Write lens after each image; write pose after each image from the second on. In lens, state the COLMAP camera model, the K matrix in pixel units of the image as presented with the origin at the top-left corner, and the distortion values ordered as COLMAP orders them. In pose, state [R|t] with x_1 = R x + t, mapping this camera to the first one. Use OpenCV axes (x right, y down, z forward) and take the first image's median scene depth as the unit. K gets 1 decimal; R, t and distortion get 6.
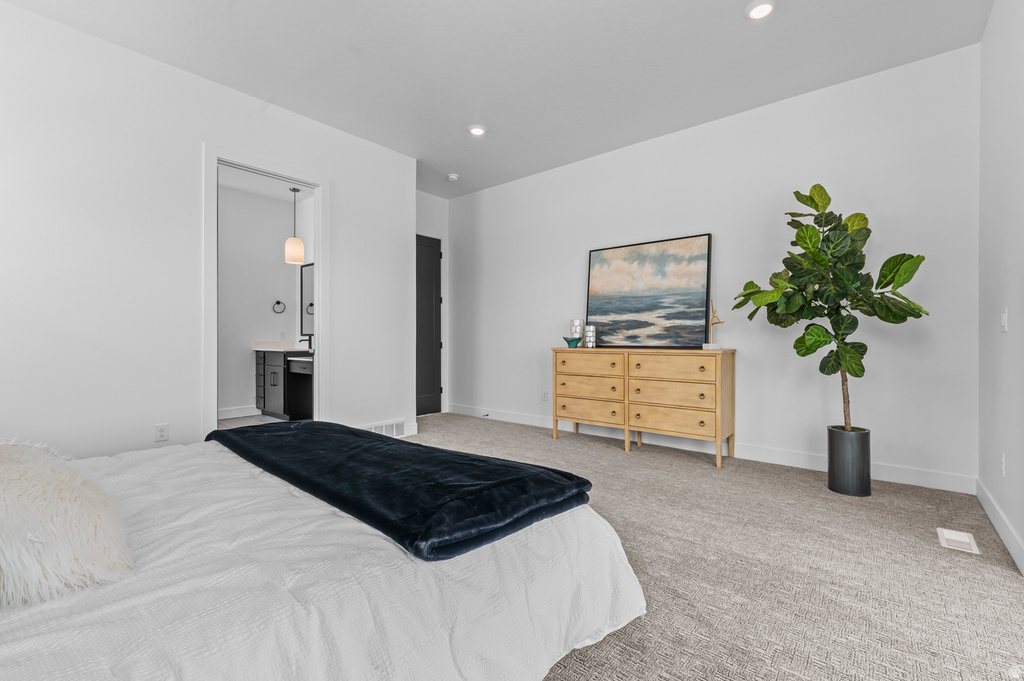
lens RADIAL K [[448.4, 0, 507.7], [0, 448.4, 337.9], [0, 0, 1]] dist [0.013172, -0.000408]
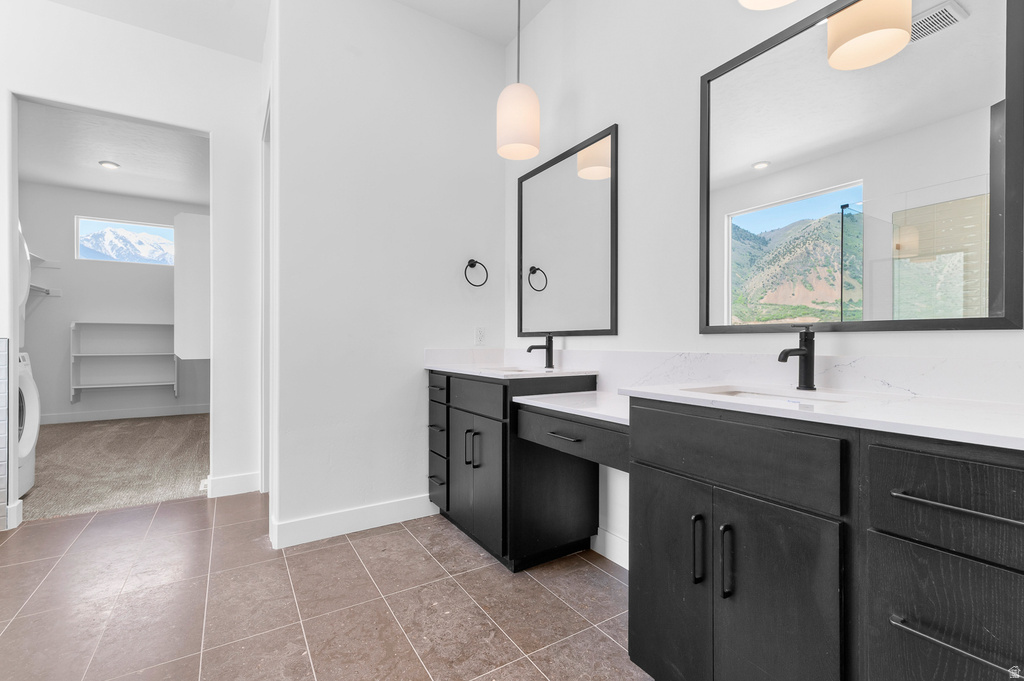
lens RADIAL K [[448.4, 0, 508.4], [0, 448.4, 345.4], [0, 0, 1]] dist [0.013172, -0.000408]
pose [[0.952822, 0.006502, -0.303460, -0.362071], [-0.004563, 0.999964, 0.007098, 0.000939], [0.303495, -0.005379, 0.952818, 0.621970]]
